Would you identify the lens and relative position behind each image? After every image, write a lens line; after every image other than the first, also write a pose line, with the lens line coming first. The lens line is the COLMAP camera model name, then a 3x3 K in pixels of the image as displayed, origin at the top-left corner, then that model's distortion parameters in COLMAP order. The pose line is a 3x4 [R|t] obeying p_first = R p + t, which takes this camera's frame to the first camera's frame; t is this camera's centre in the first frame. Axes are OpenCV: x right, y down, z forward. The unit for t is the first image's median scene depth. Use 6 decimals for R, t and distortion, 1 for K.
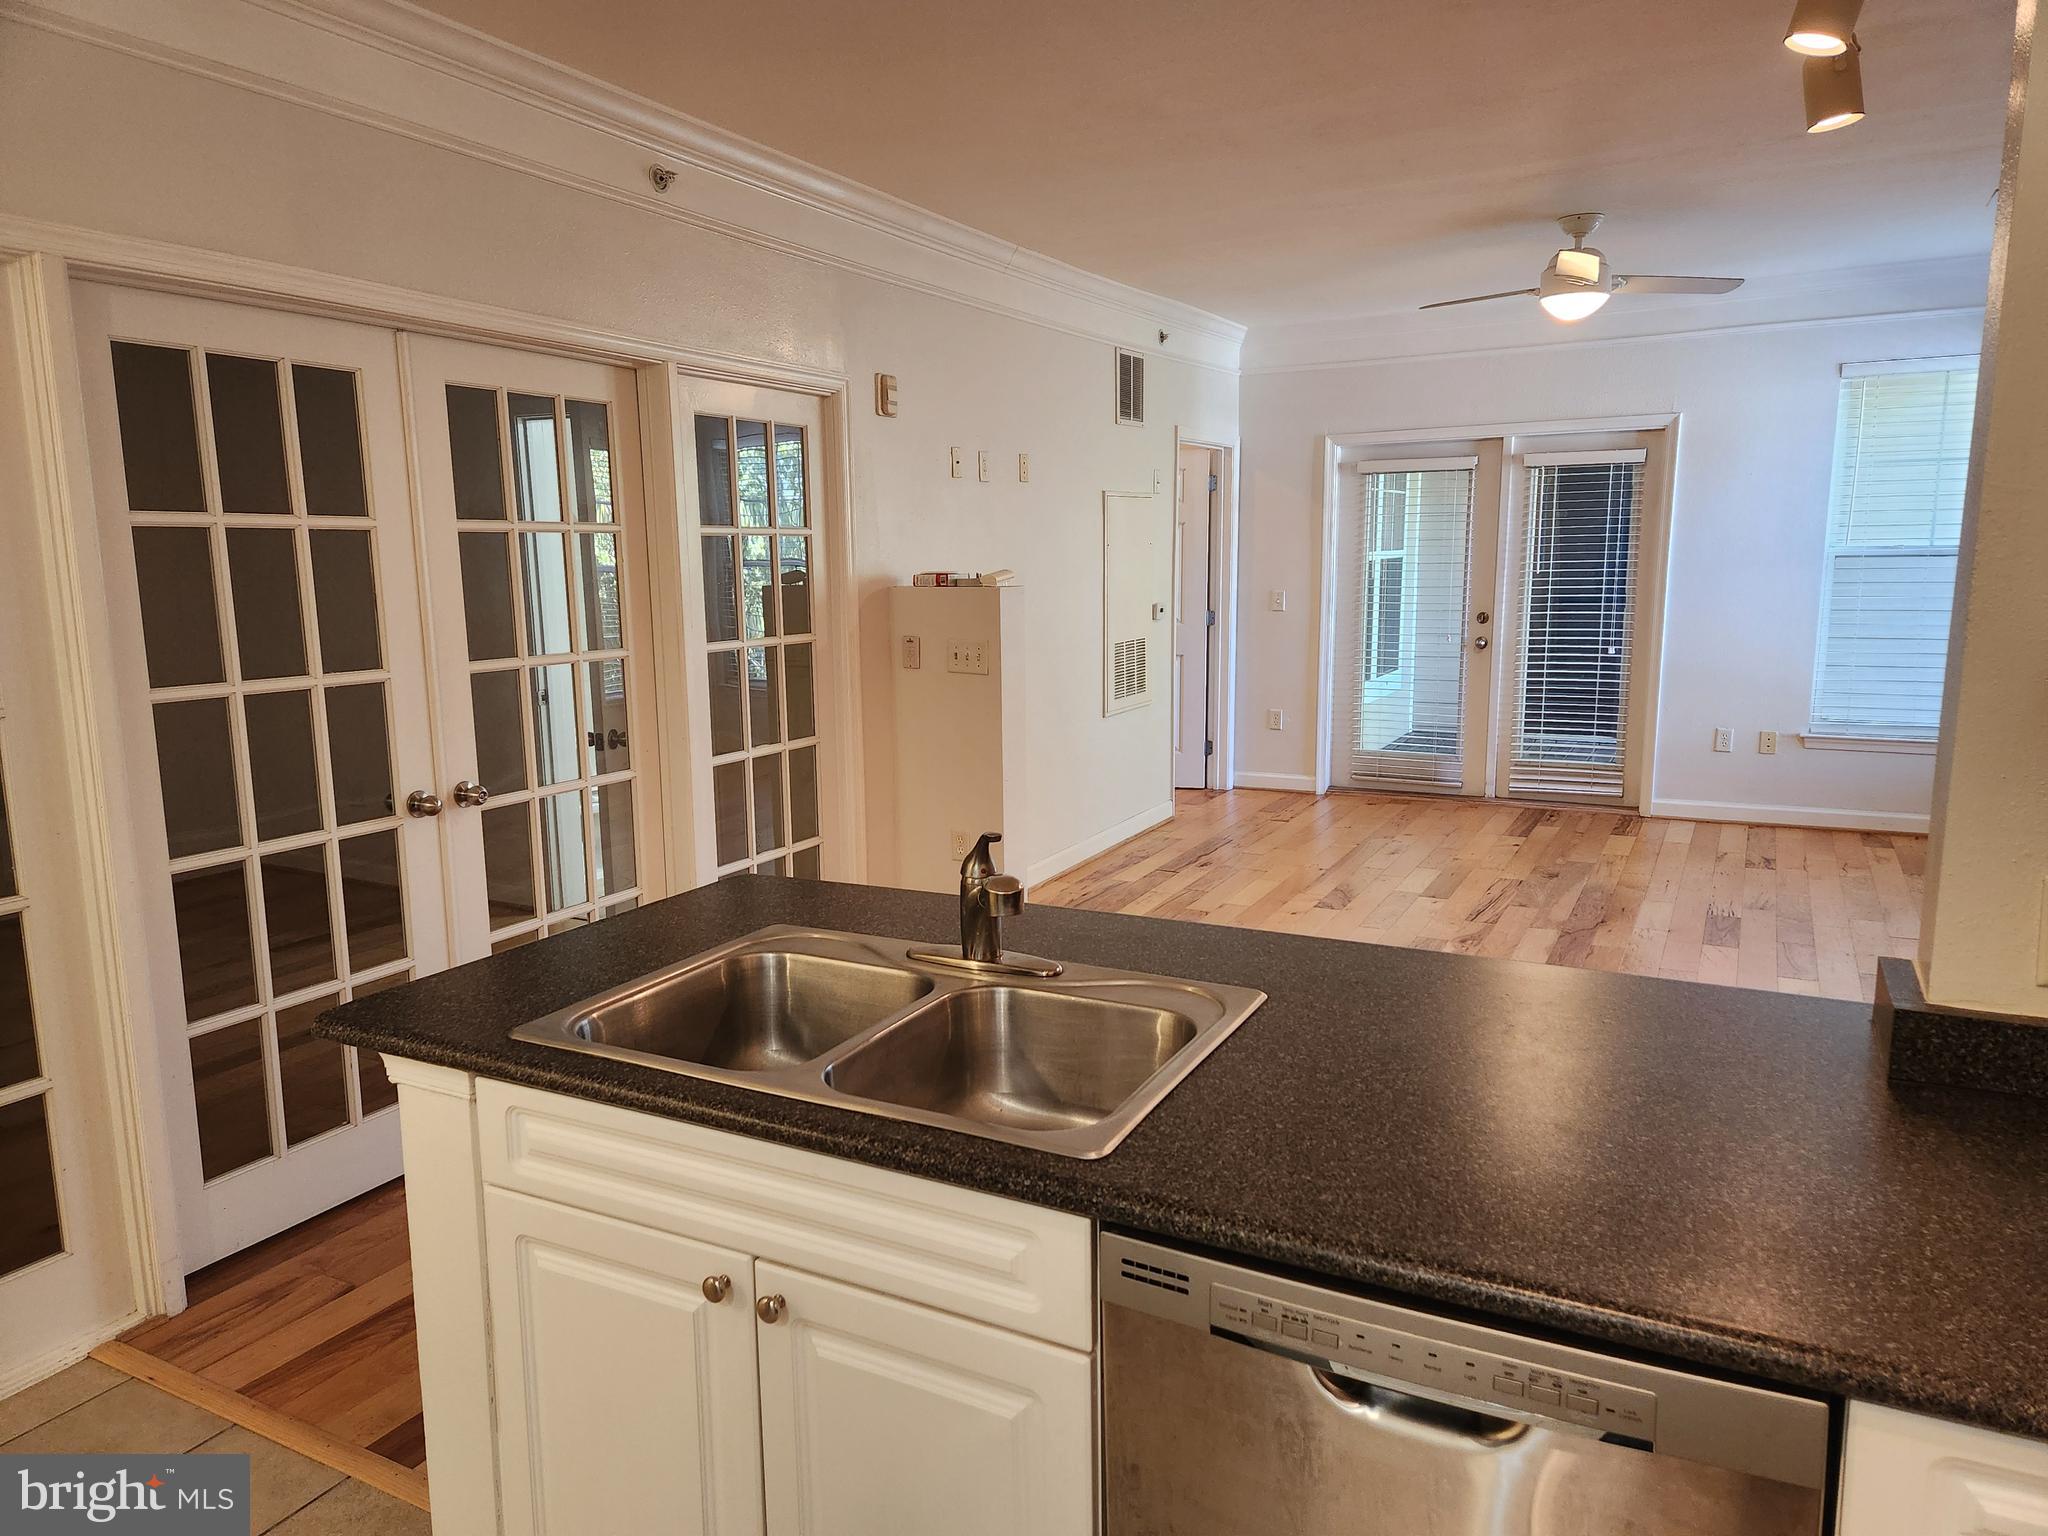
lens RADIAL K [[1356.6, 0, 1030.2], [0, 1356.6, 772.4], [0, 0, 1]] dist [0.076466, -0.048225]
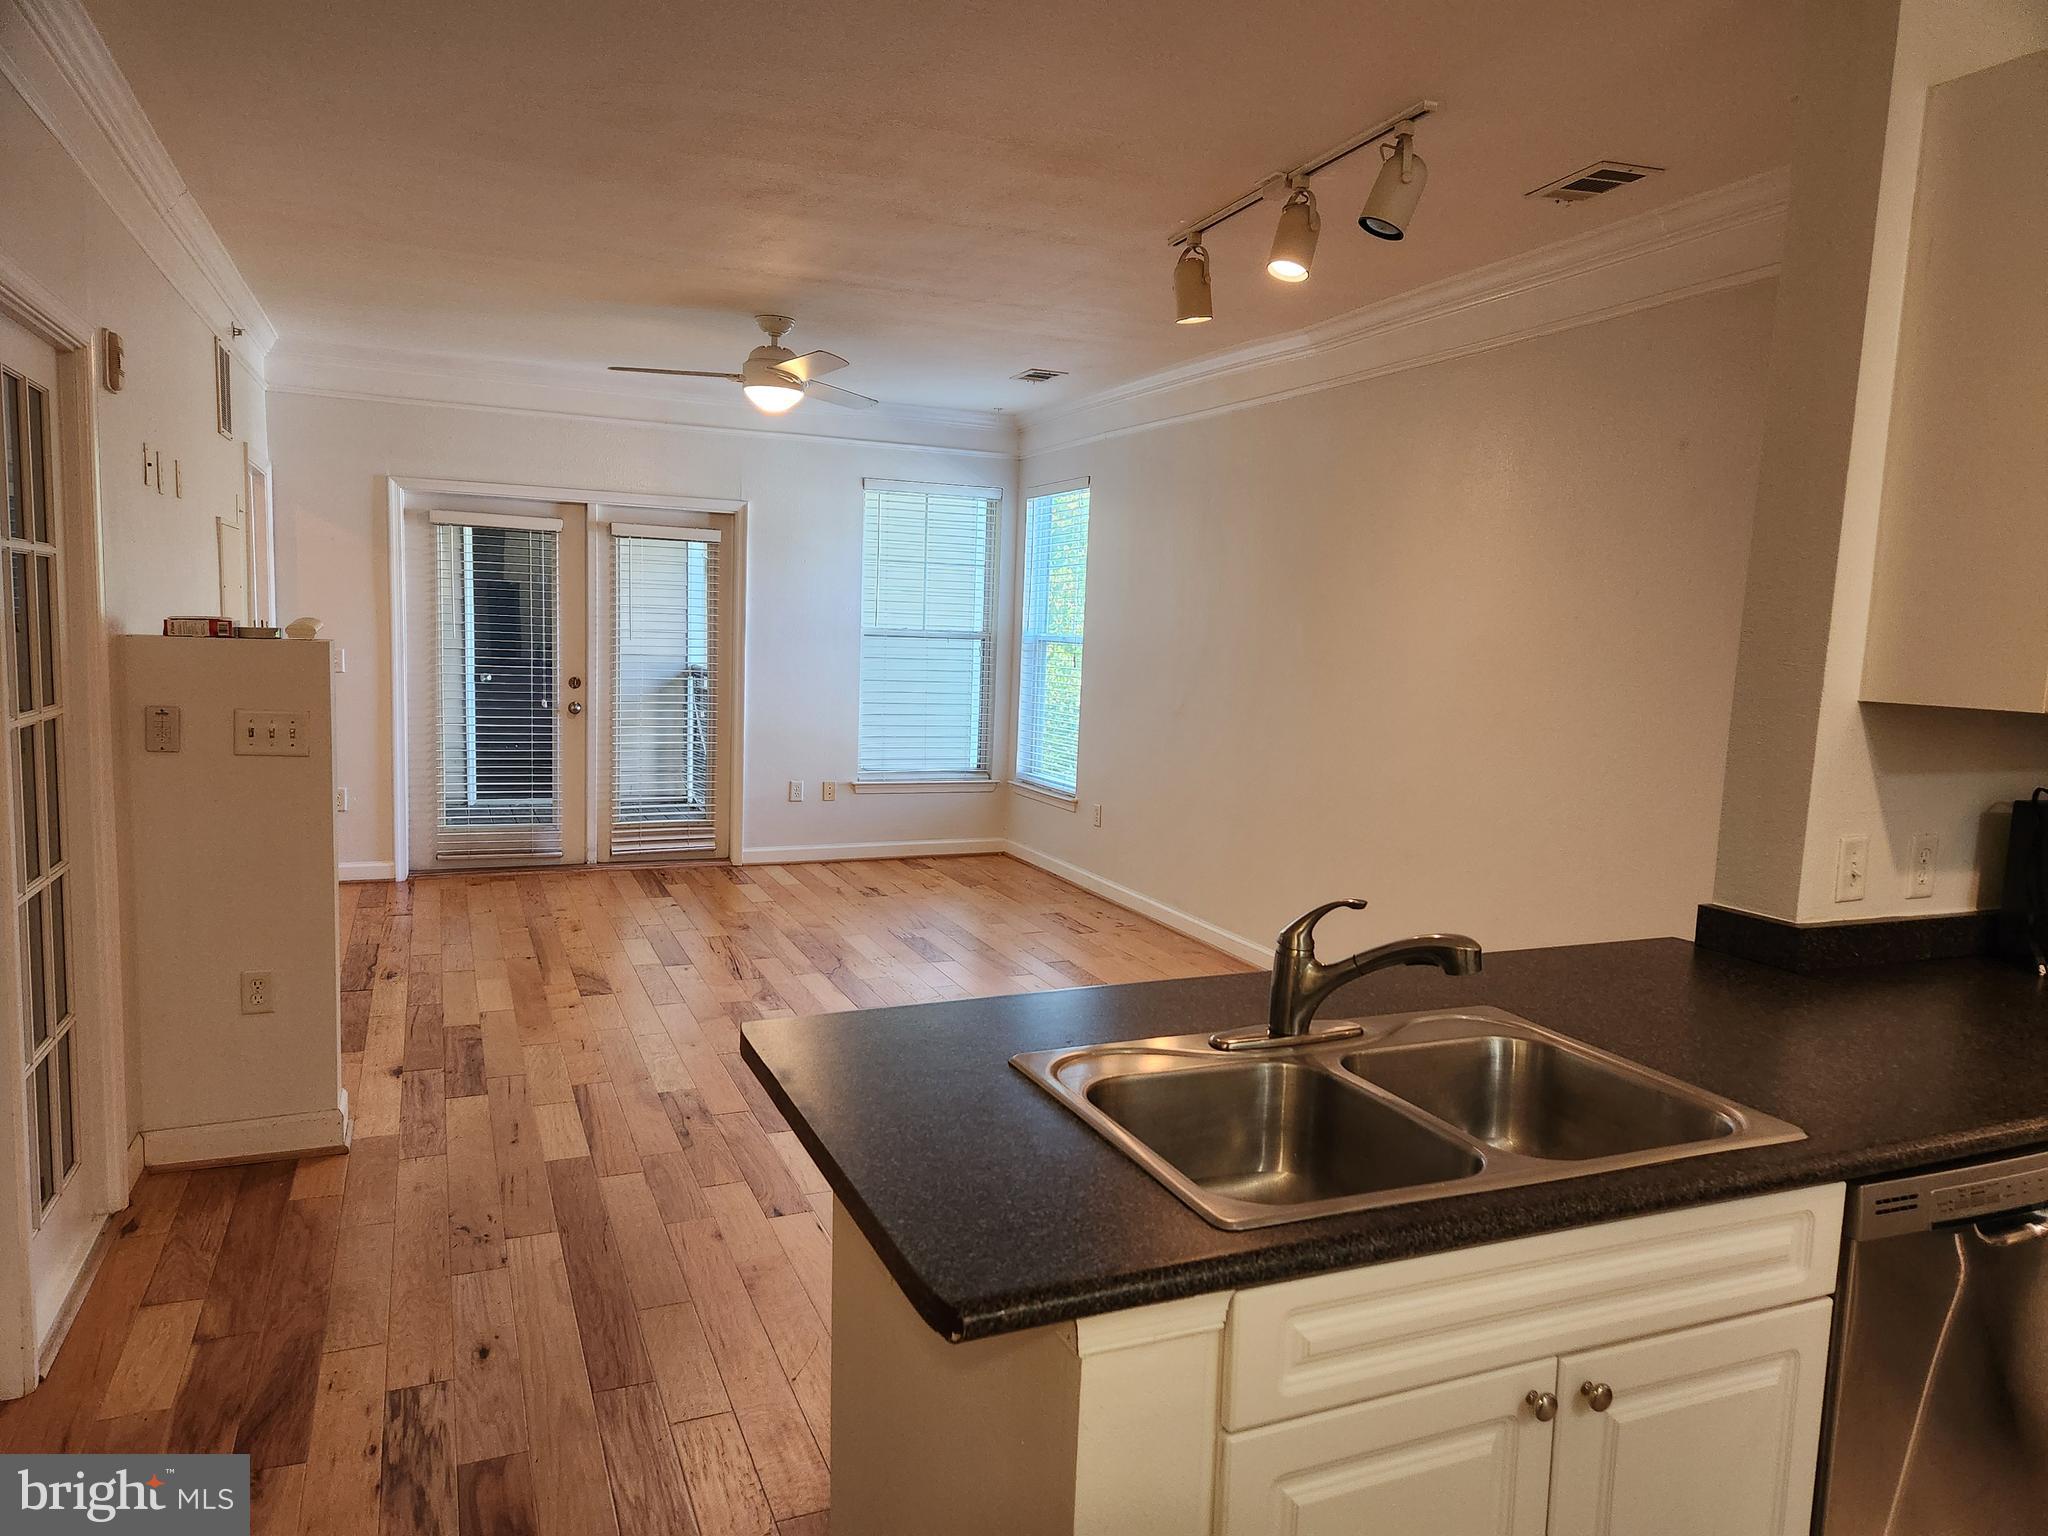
lens RADIAL K [[1356.6, 0, 1030.2], [0, 1356.6, 772.4], [0, 0, 1]] dist [0.076466, -0.048225]
pose [[0.622024, -0.049295, 0.781445, -0.337339], [0.084506, 0.996413, -0.004411, -0.023199], [-0.778425, 0.068781, 0.623959, 0.189711]]
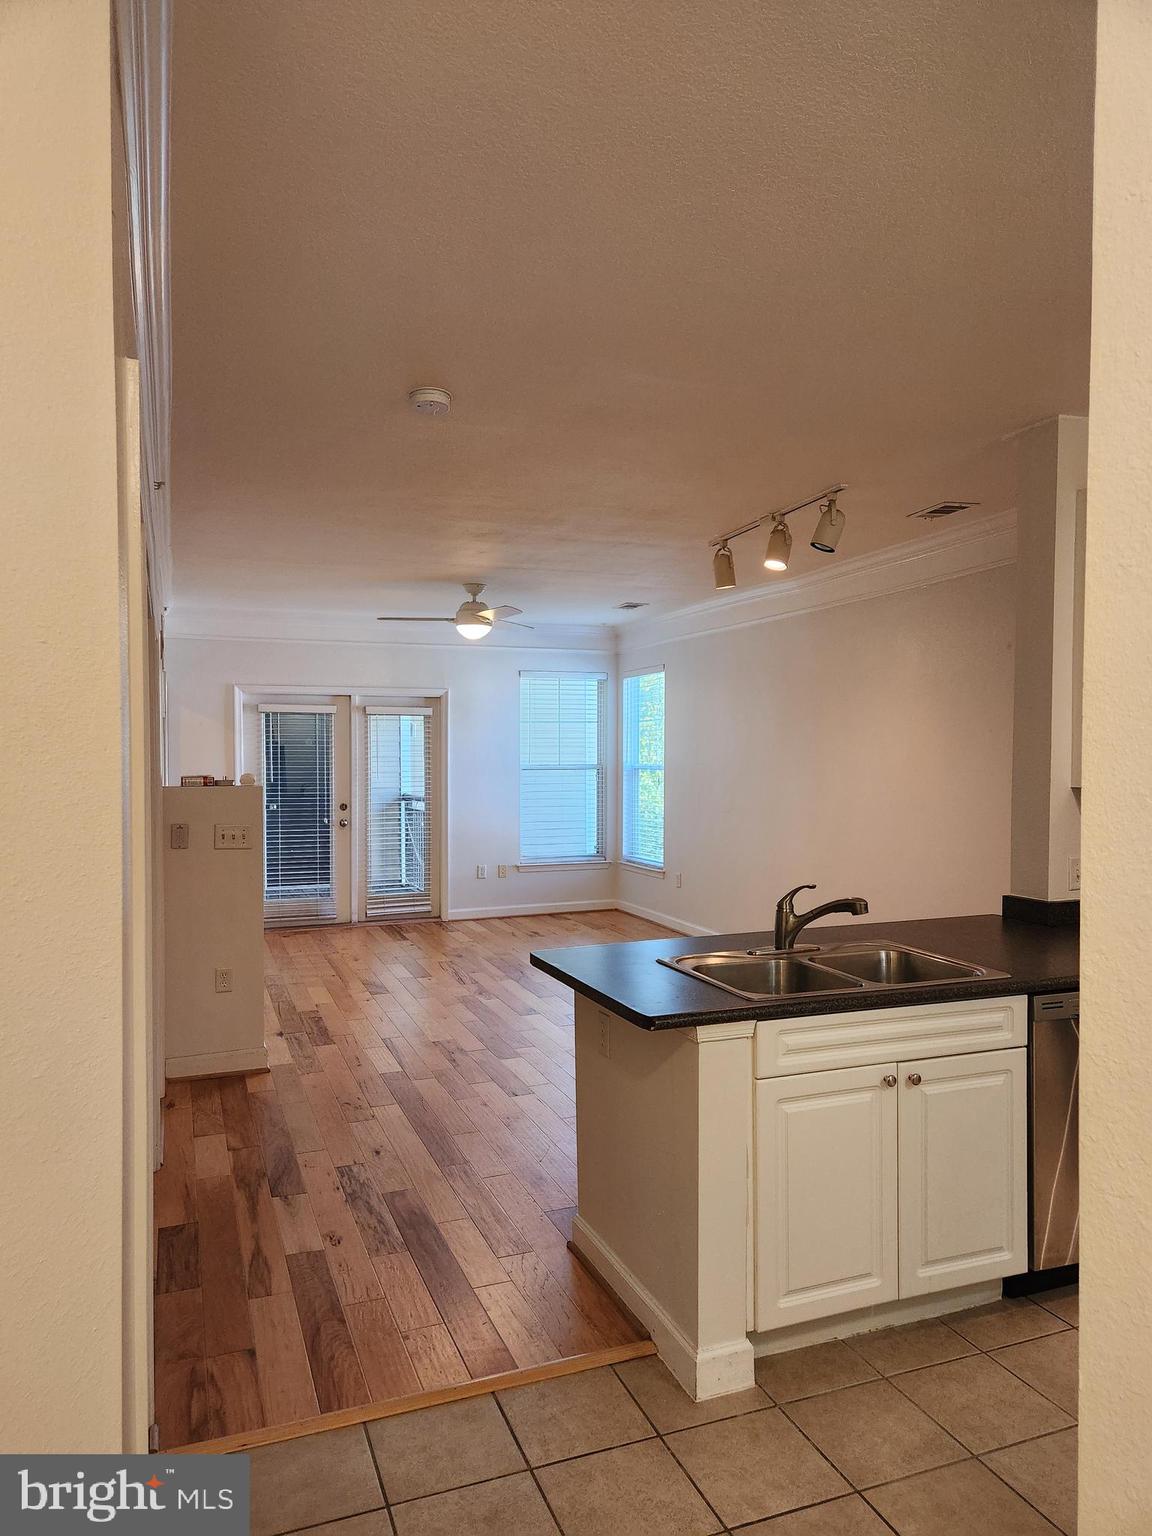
lens RADIAL K [[1017.5, 0, 573.9], [0, 1017.5, 775.6], [0, 0, 1]] dist [0.076466, -0.048225]
pose [[0.653646, -0.002008, 0.756797, -0.536755], [0.116558, 0.988332, -0.098049, -0.004526], [-0.747770, 0.152300, 0.646254, 0.063353]]
